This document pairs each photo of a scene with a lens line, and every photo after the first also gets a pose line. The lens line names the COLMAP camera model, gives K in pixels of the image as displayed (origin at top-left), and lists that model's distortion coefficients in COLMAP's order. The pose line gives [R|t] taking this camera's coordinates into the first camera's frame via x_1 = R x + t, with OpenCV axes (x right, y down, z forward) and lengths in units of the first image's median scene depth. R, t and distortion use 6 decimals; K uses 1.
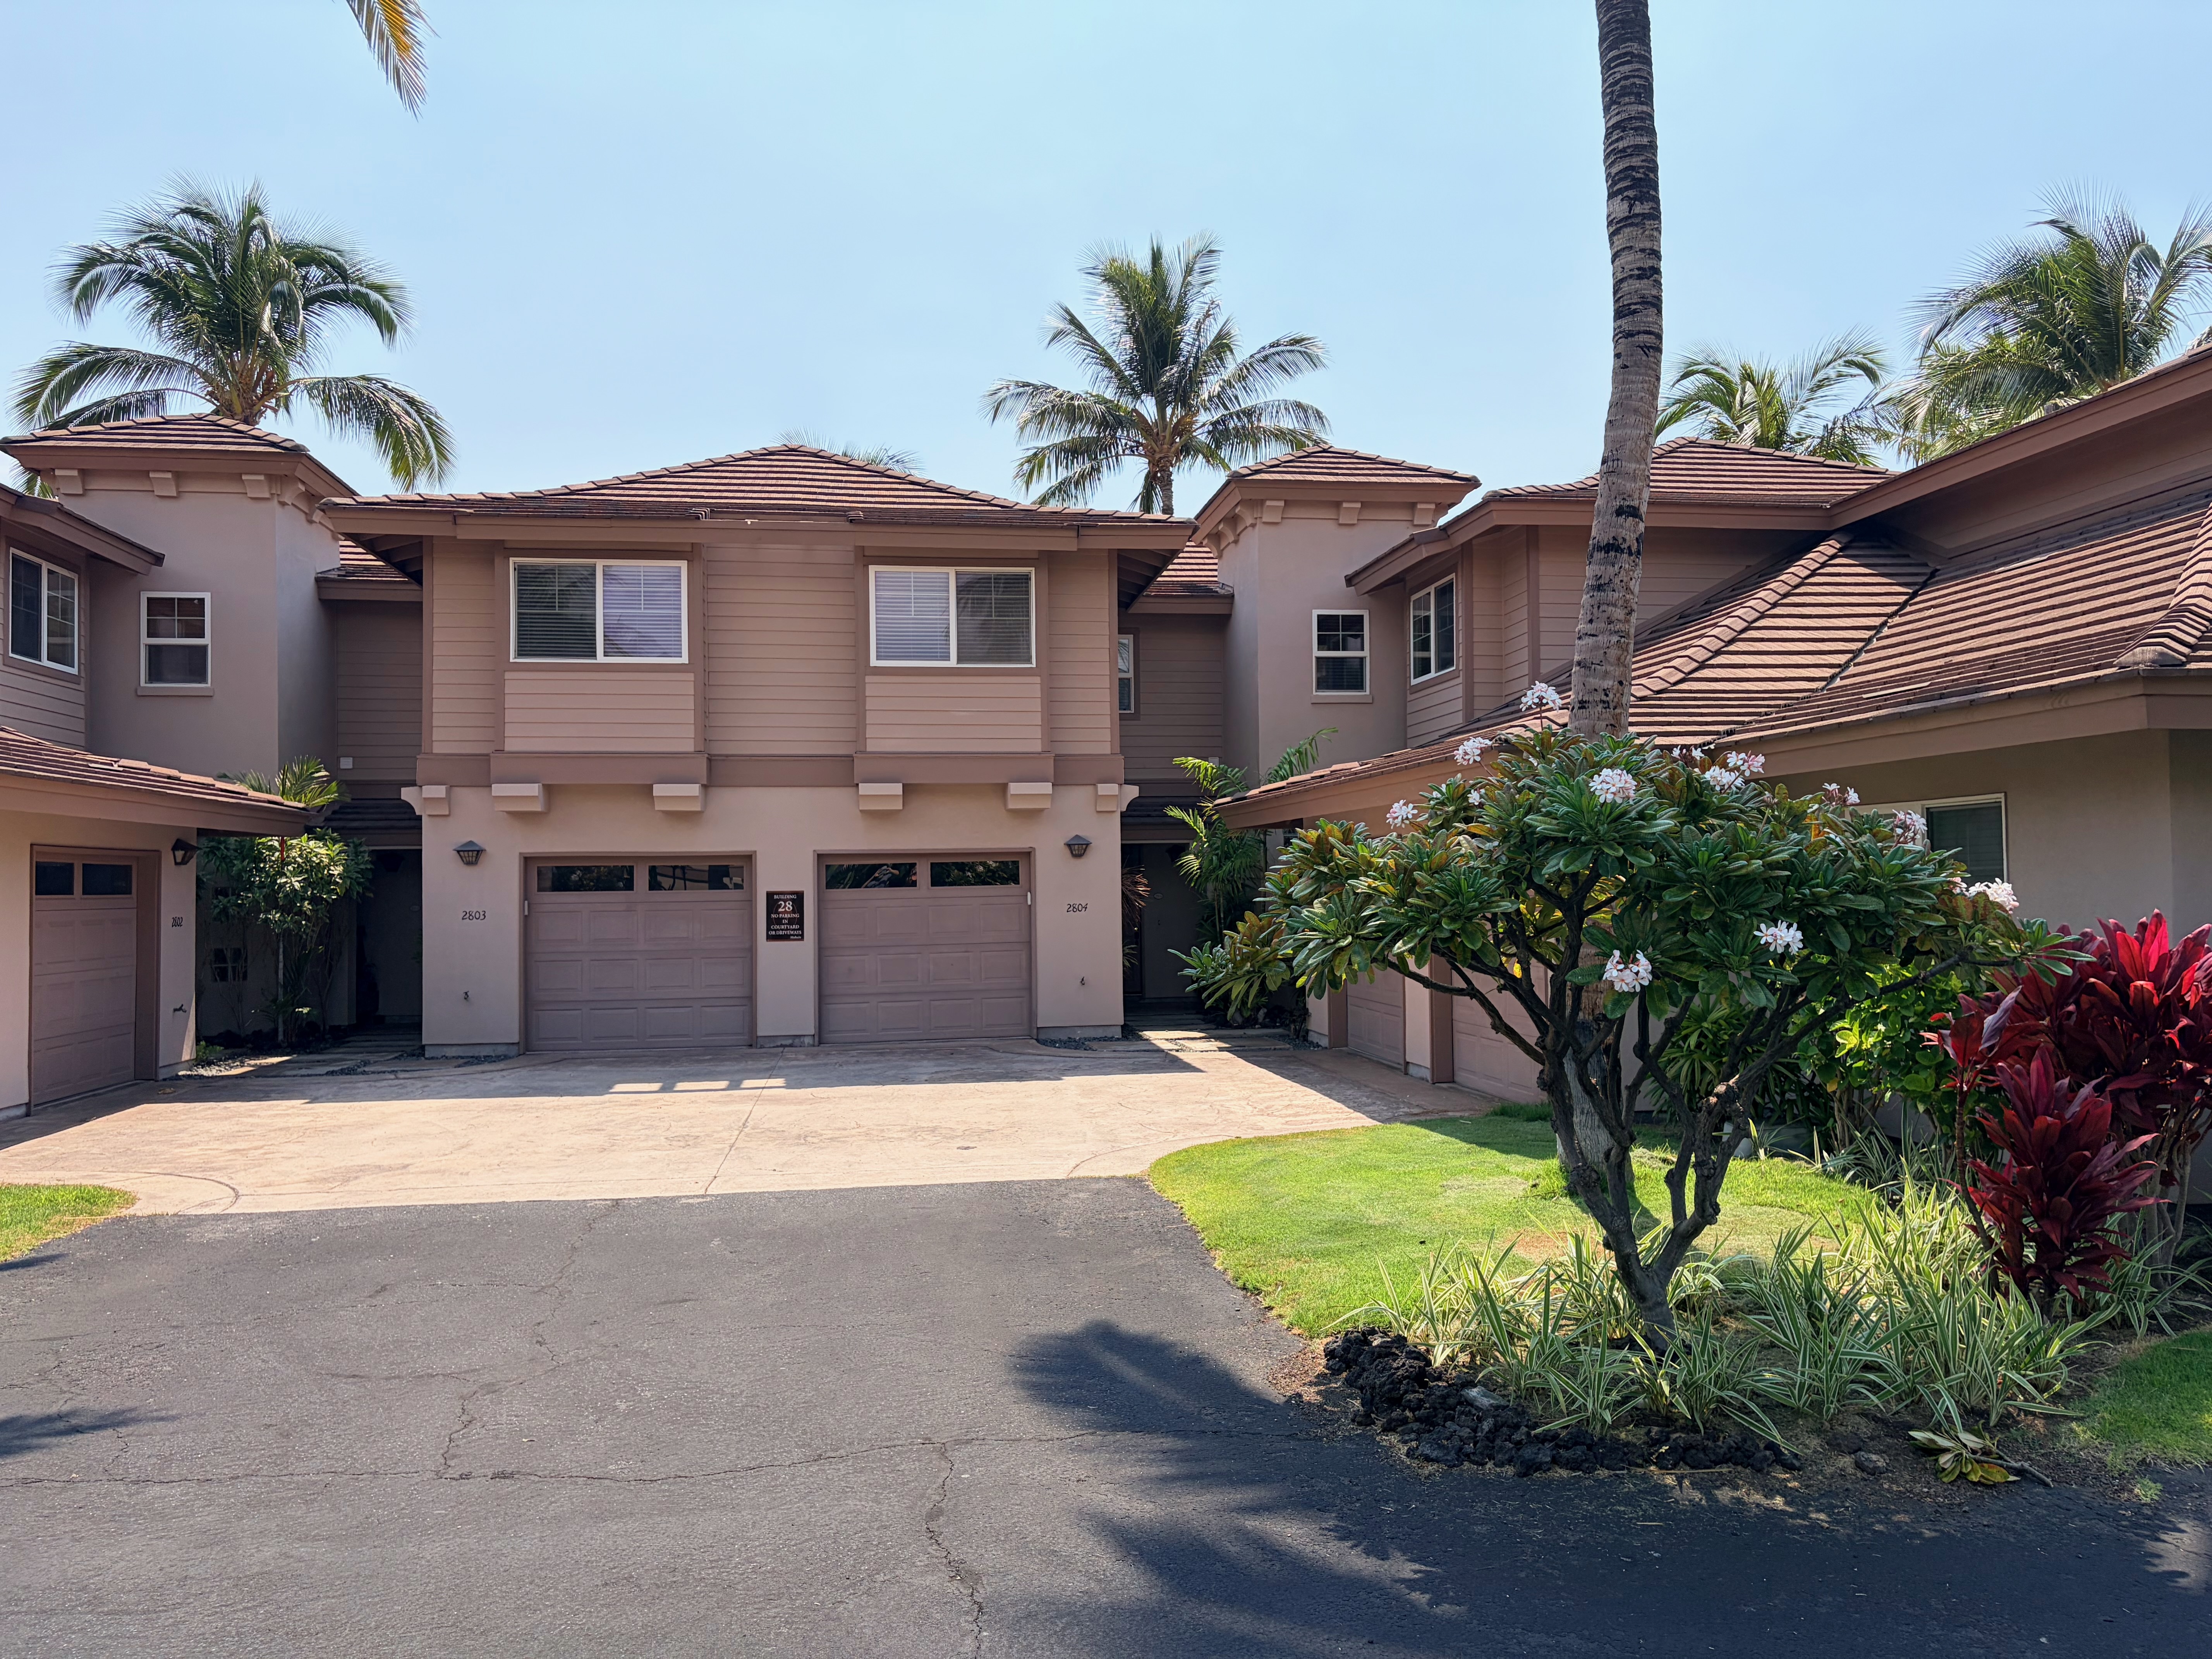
lens RADIAL K [[1665.2, 0, 1106.0], [0, 1665.2, 829.5], [0, 0, 1]] dist [0.047173, -0.065224]
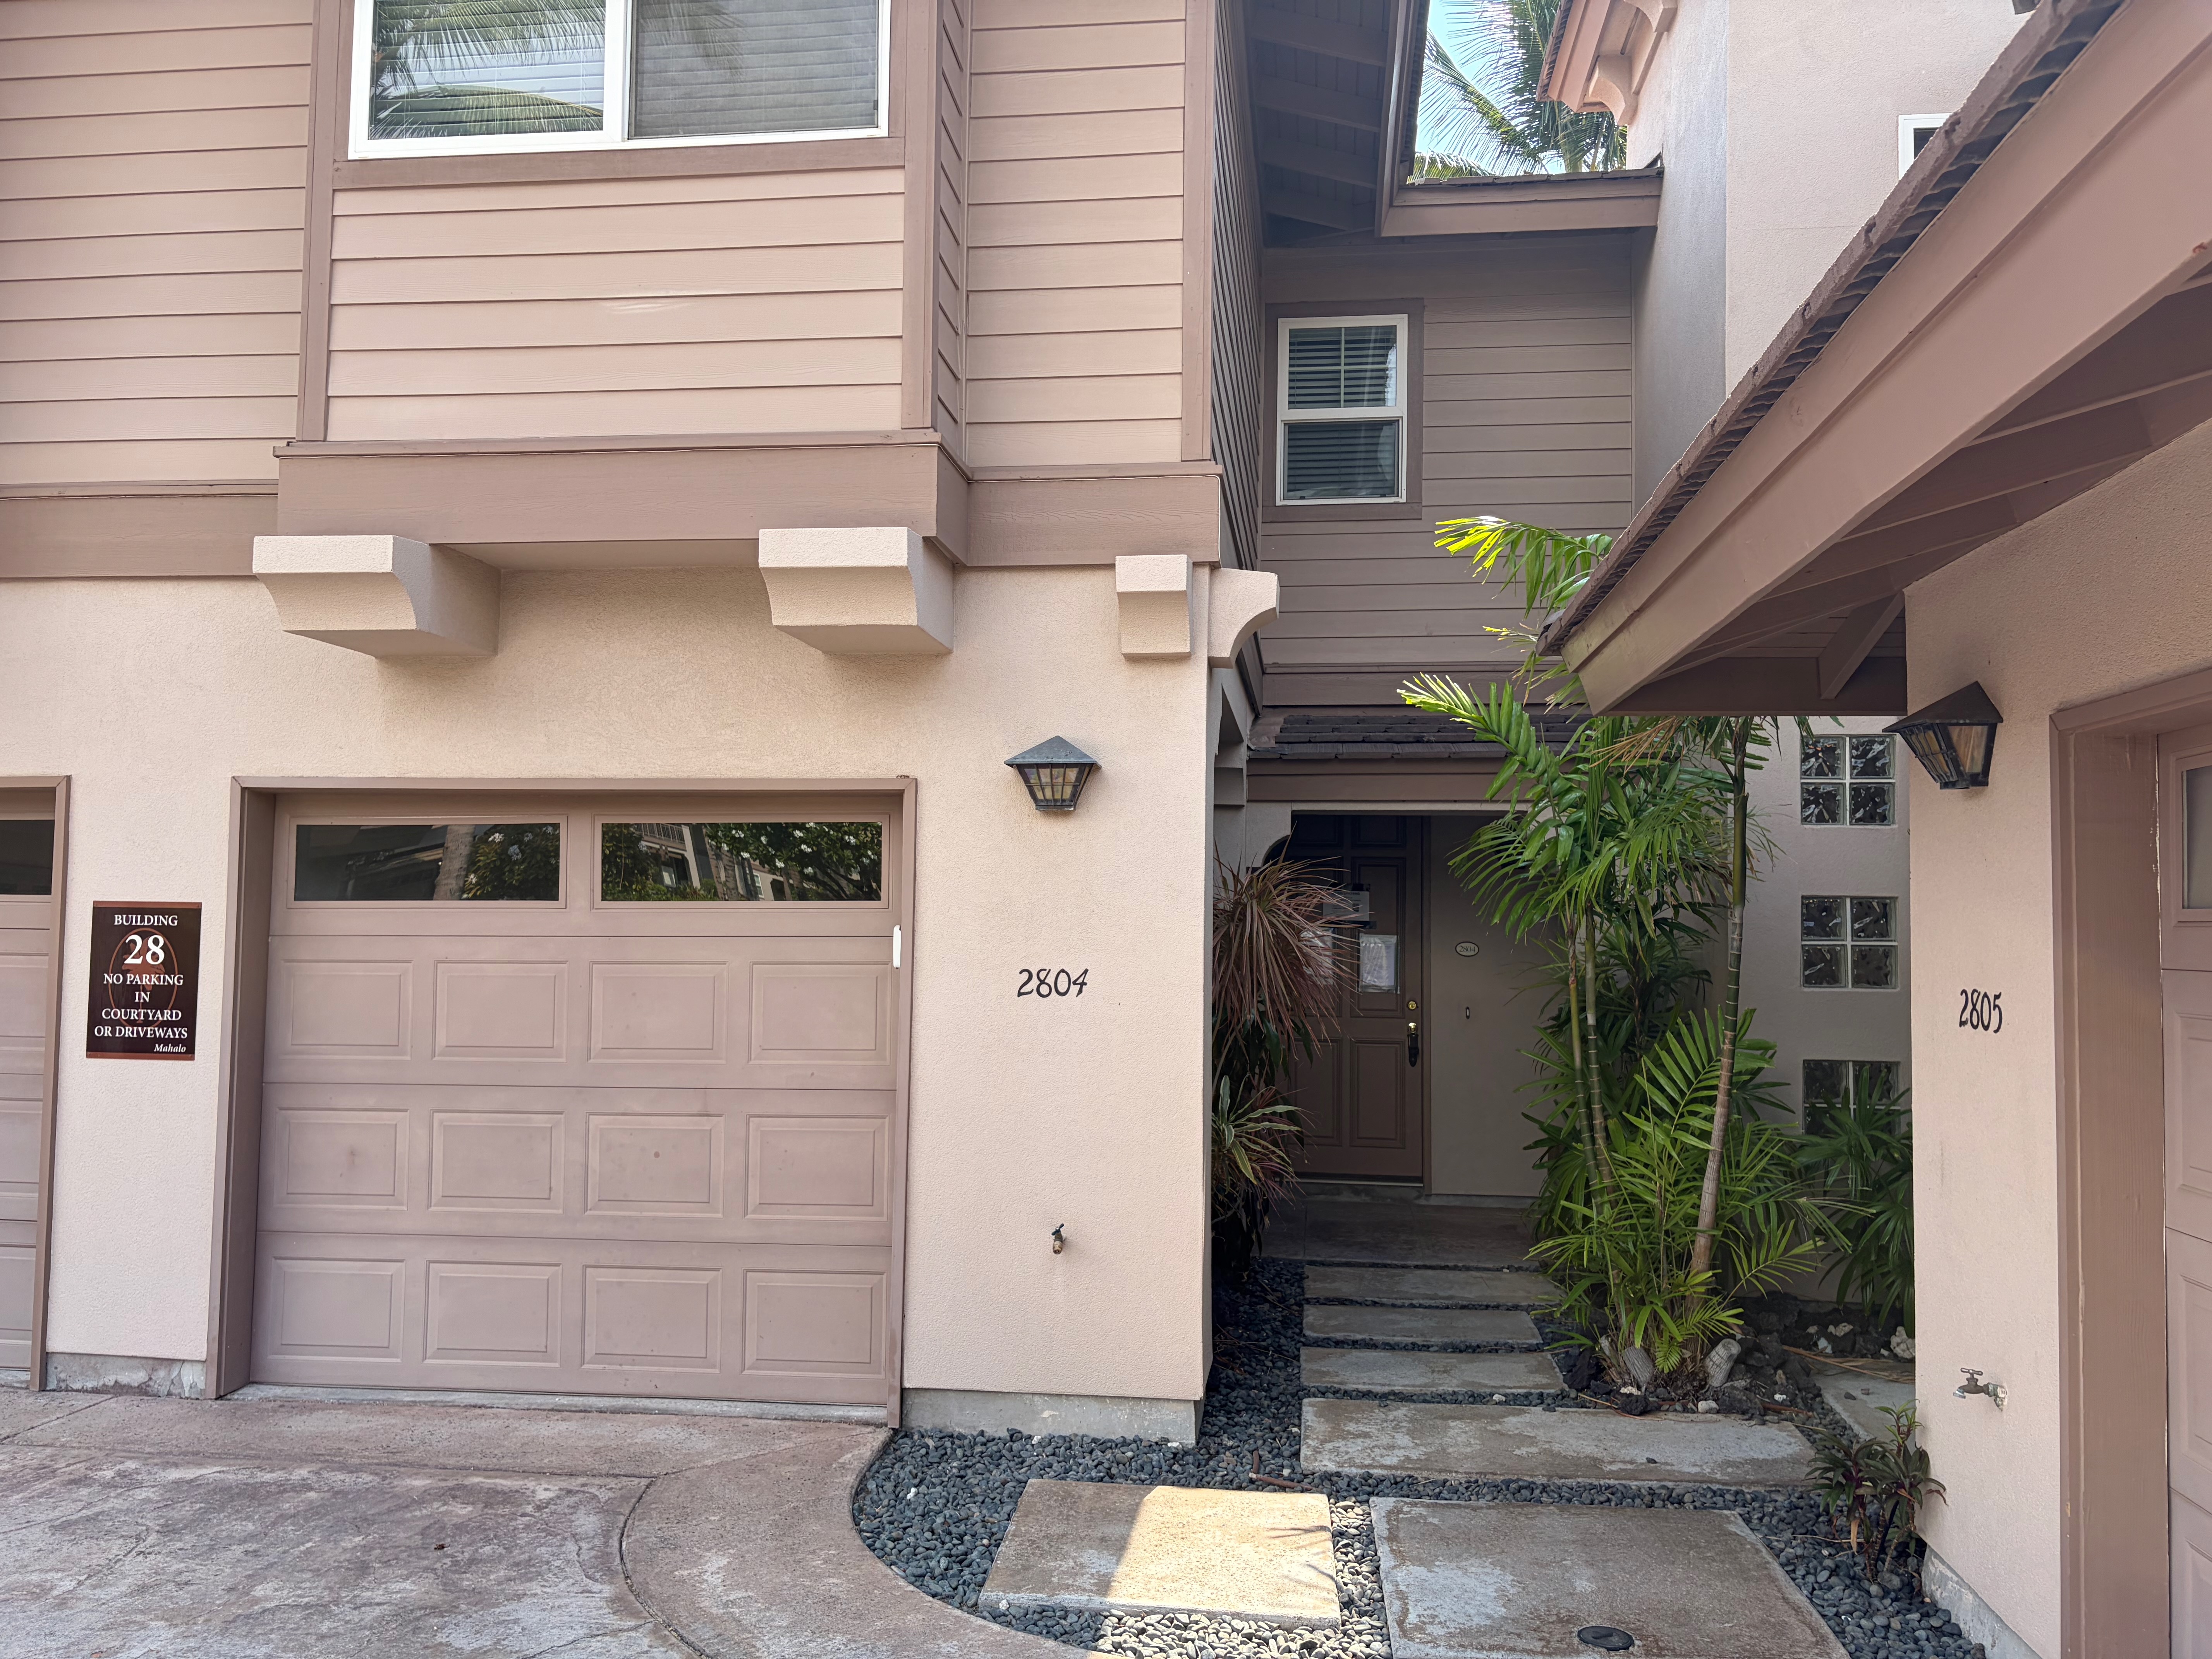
lens RADIAL K [[1665.2, 0, 1106.0], [0, 1665.2, 829.5], [0, 0, 1]] dist [0.047173, -0.065224]
pose [[0.964772, 0.011149, -0.262851, 0.070287], [-0.016118, 0.999730, -0.016752, 0.025200], [0.262594, 0.020398, 0.964691, 0.734235]]
